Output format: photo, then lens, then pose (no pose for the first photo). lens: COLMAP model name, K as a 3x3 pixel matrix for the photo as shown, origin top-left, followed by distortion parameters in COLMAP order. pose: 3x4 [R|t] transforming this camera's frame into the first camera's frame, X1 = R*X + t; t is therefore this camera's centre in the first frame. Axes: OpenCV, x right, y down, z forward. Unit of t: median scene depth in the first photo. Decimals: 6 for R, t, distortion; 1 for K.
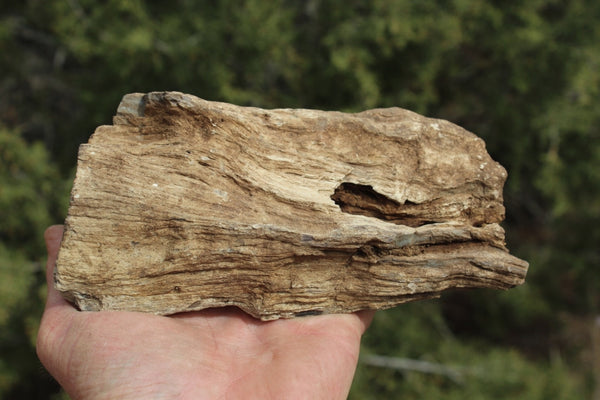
lens RADIAL K [[983.5, 0, 300.0], [0, 983.5, 200.0], [0, 0, 1]] dist [-0.015935, -0.013652]
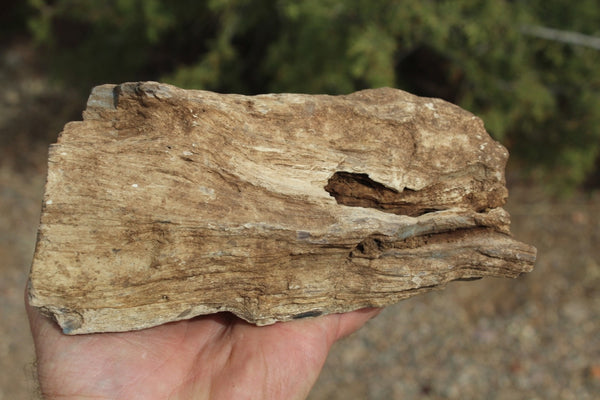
lens RADIAL K [[983.5, 0, 300.0], [0, 983.5, 200.0], [0, 0, 1]] dist [-0.015935, -0.013652]
pose [[0.997591, -0.047478, 0.050583, -0.039170], [0.045985, 0.998484, 0.030264, -0.021075], [-0.051943, -0.027865, 0.998261, 0.076821]]
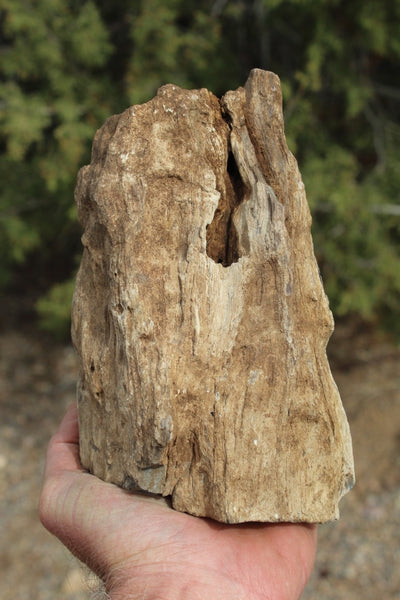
lens RADIAL K [[983.5, 0, 200.0], [0, 983.5, 300.0], [0, 0, 1]] dist [-0.015935, -0.013652]
pose [[-0.042814, -0.997185, -0.061554, 0.060107], [0.819951, -0.070272, 0.568104, -0.593512], [-0.570830, -0.026149, 0.820652, 0.195368]]
